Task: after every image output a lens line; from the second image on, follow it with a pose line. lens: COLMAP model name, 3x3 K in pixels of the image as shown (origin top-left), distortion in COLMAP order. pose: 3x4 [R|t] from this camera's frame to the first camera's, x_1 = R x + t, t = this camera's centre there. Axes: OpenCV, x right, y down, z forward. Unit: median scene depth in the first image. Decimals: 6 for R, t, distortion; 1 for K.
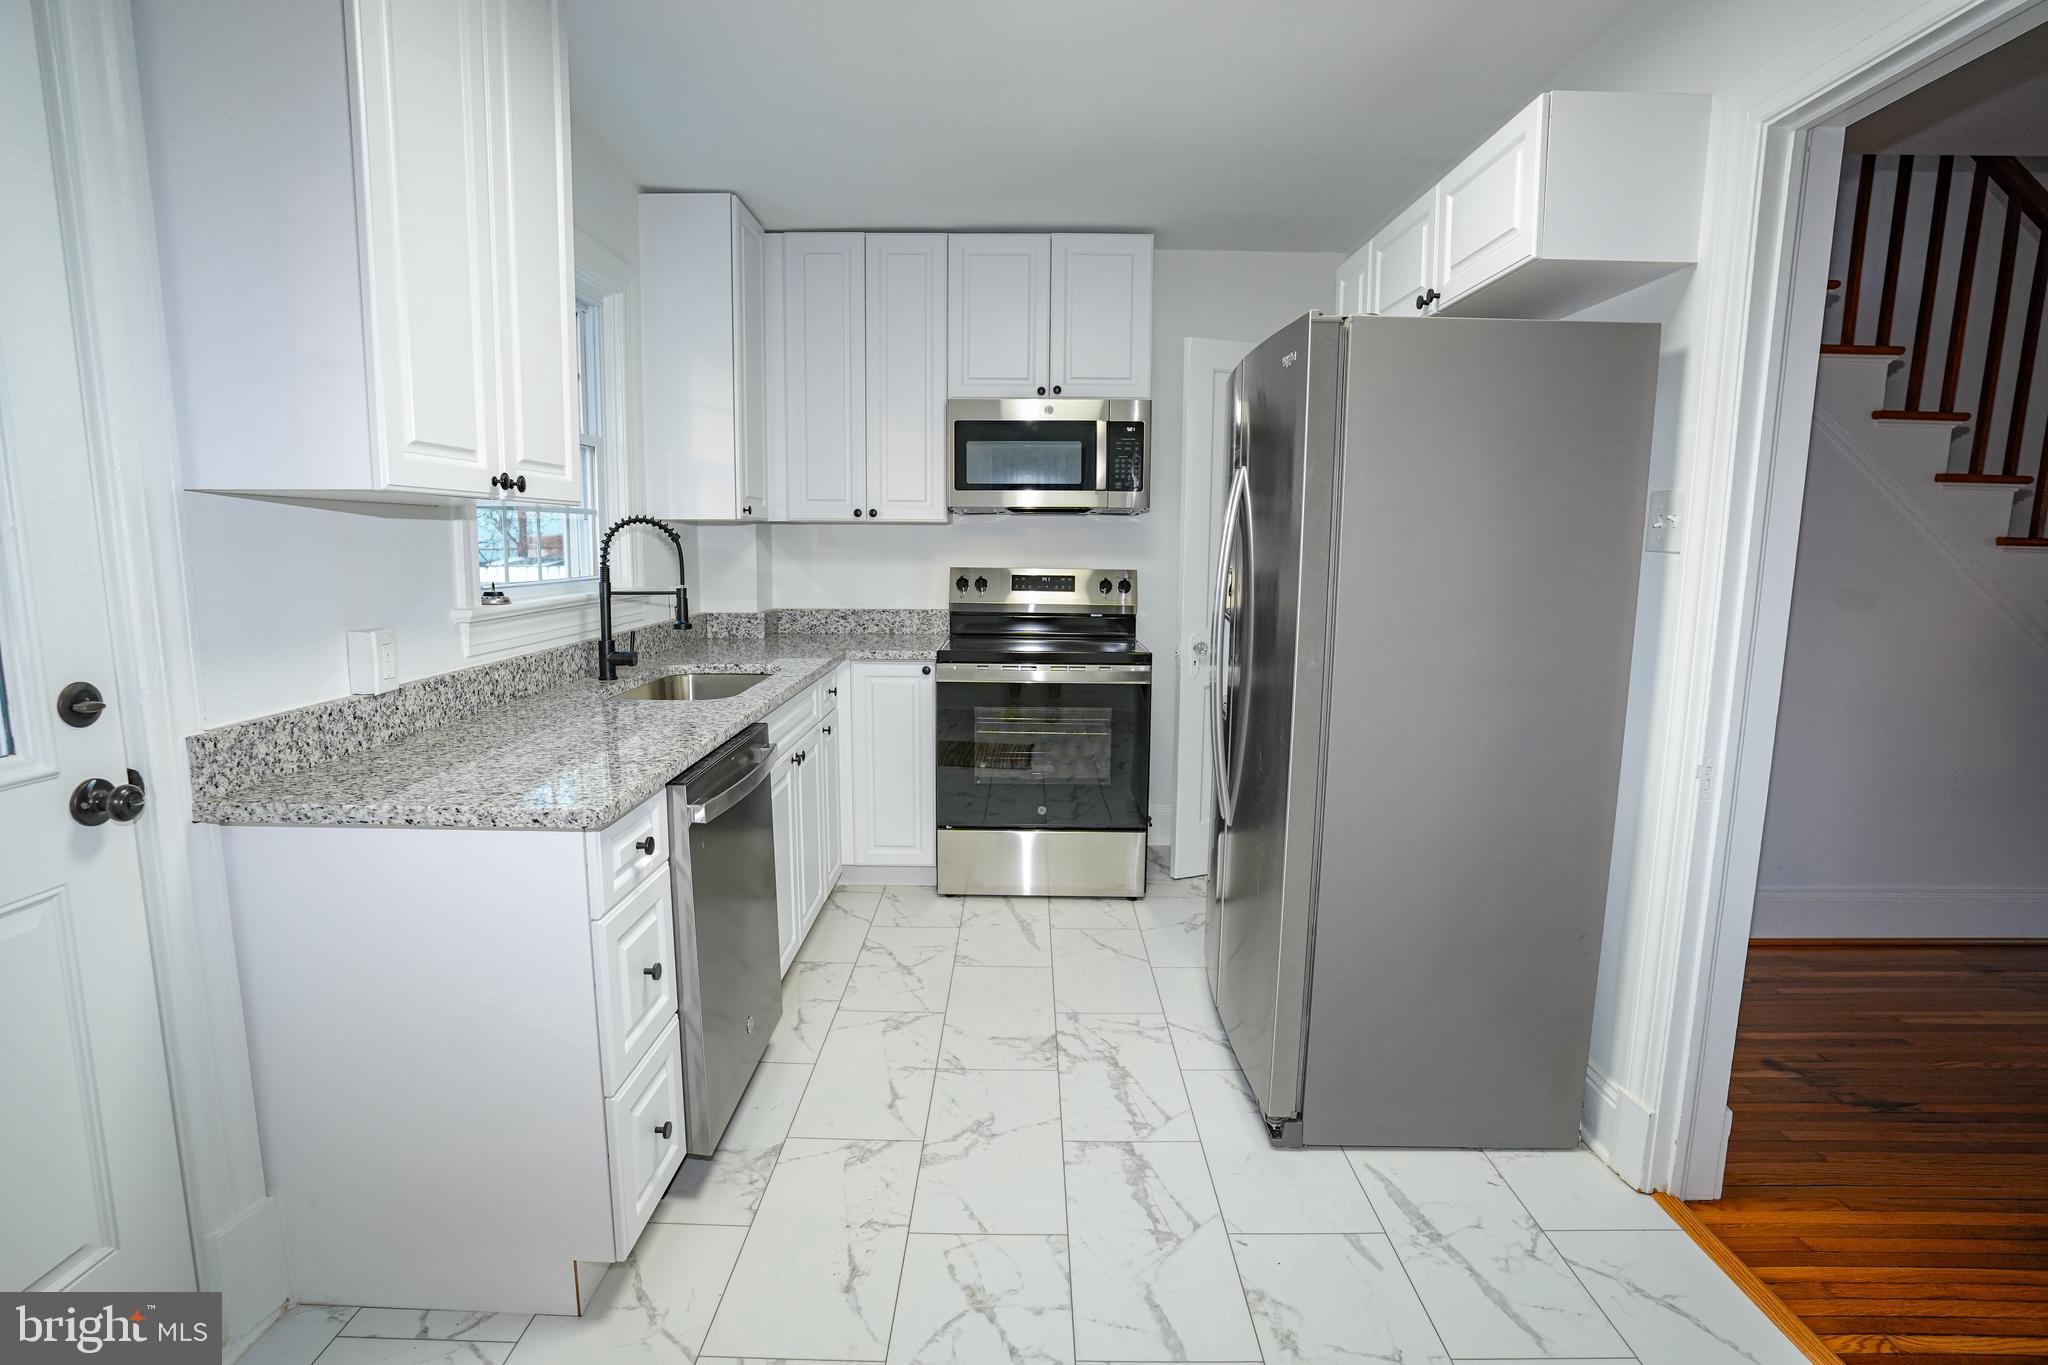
lens RADIAL K [[998.3, 0, 1016.1], [0, 998.3, 678.9], [0, 0, 1]] dist [-0.080230, 0.037284]
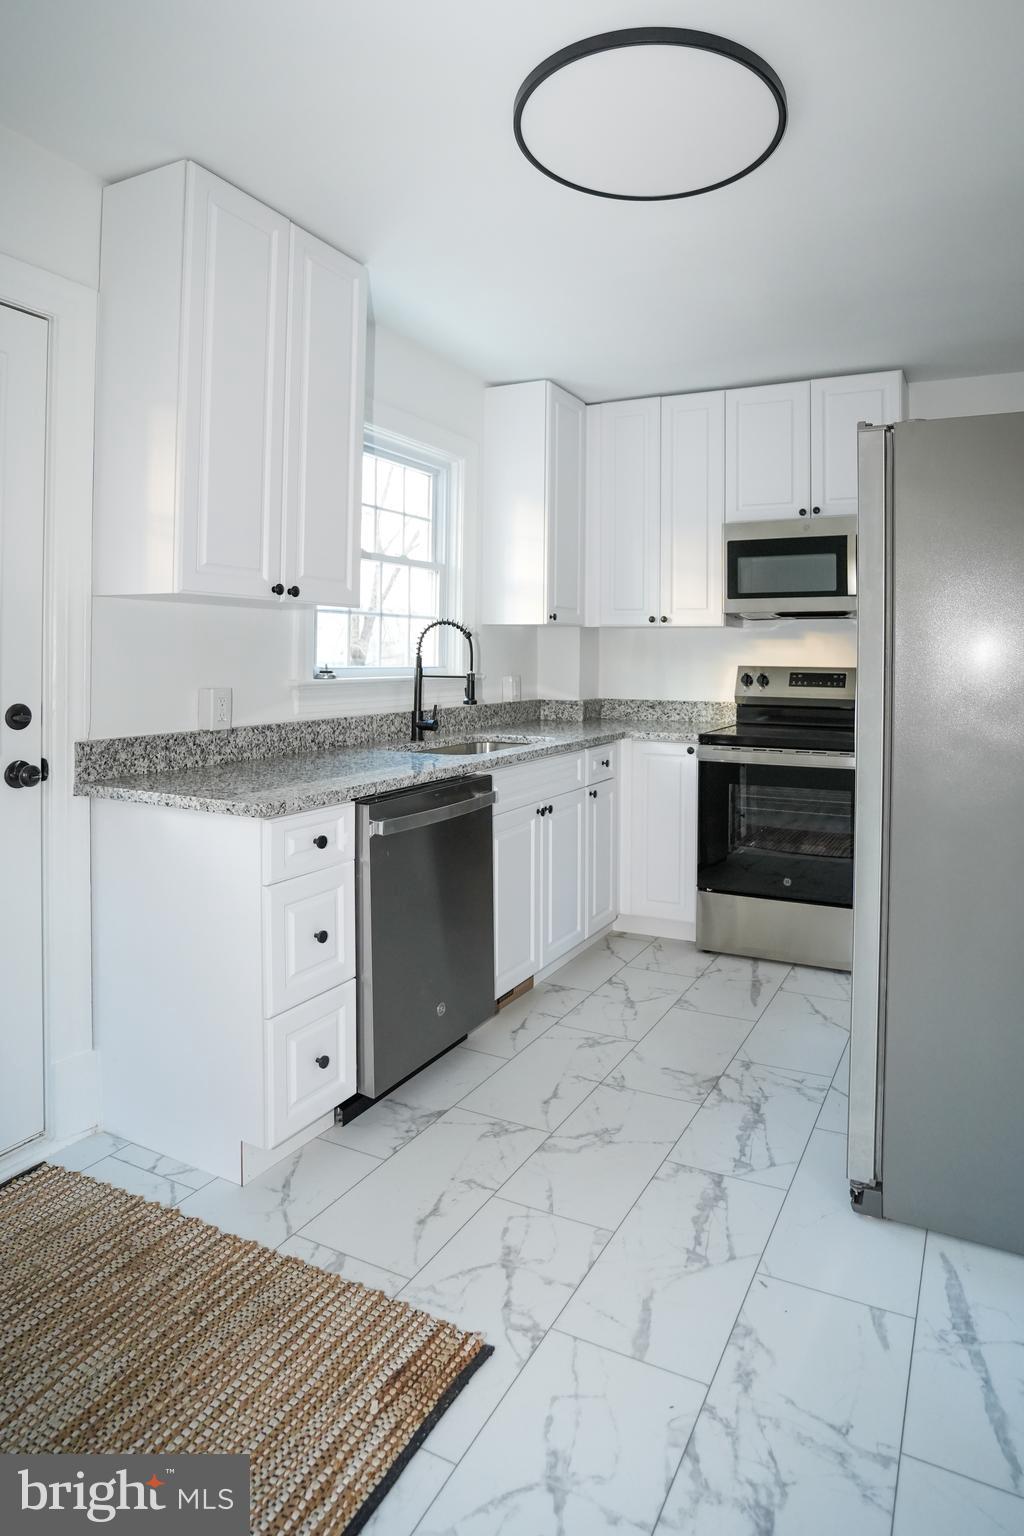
lens RADIAL K [[883.8, 0, 586.1], [0, 883.8, 650.7], [0, 0, 1]] dist [-0.075344, 0.033931]
pose [[0.910633, -0.003232, -0.413203, 0.293793], [-0.057462, 0.989263, -0.134375, 0.028477], [0.409201, 0.146110, 0.900670, -0.001640]]
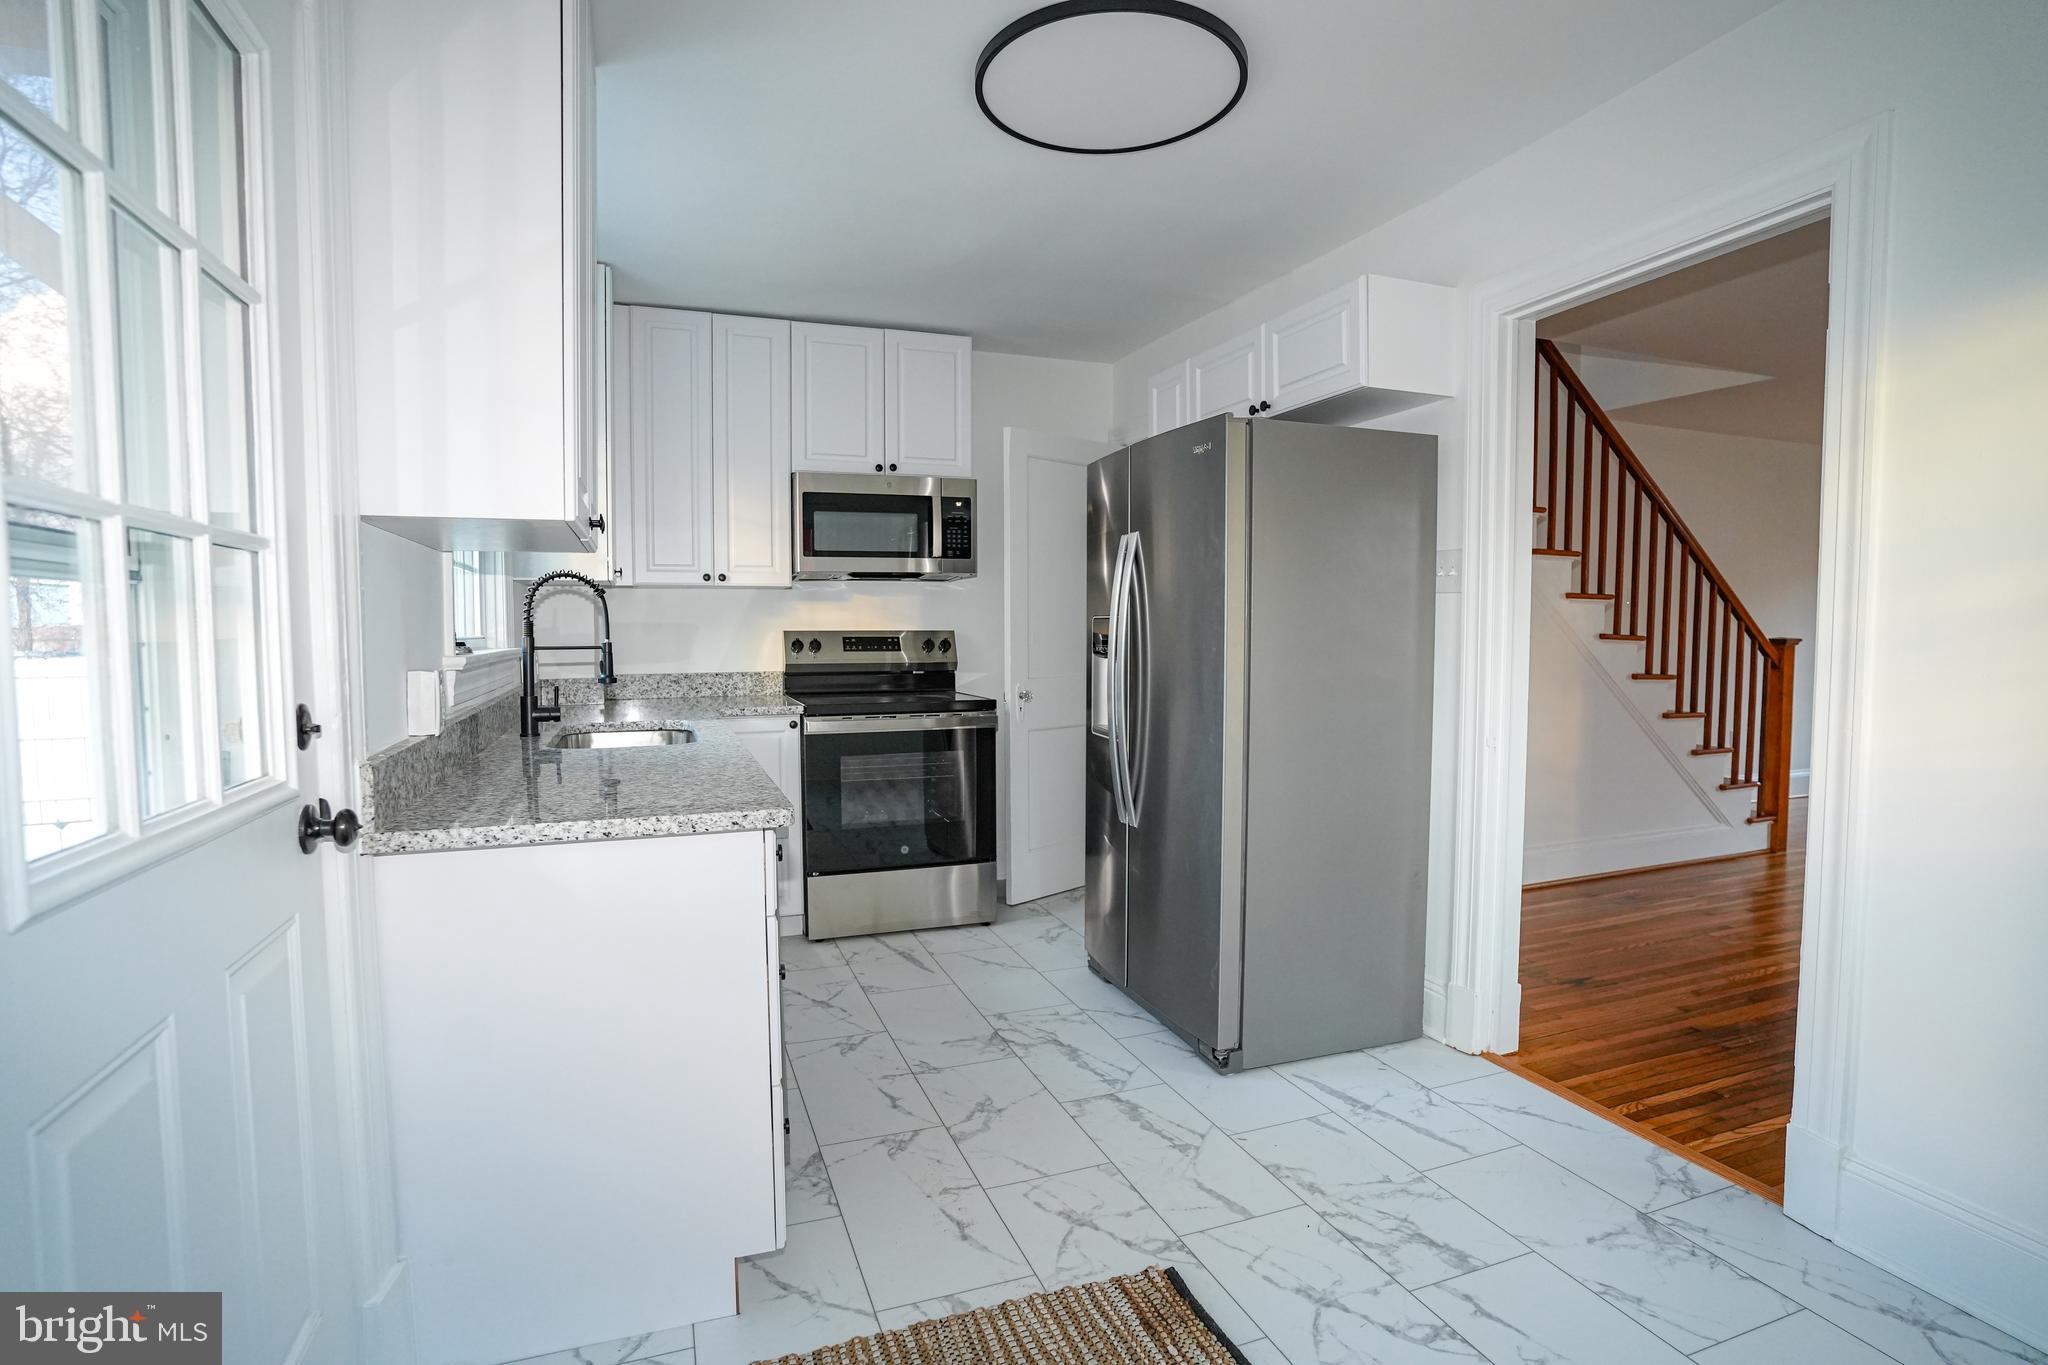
lens RADIAL K [[998.3, 0, 1016.1], [0, 998.3, 678.9], [0, 0, 1]] dist [-0.080230, 0.037284]
pose [[0.934880, -0.030083, 0.353687, -0.310566], [0.059916, 0.995479, -0.073703, 0.045090], [-0.349871, 0.090095, 0.932456, -0.082120]]
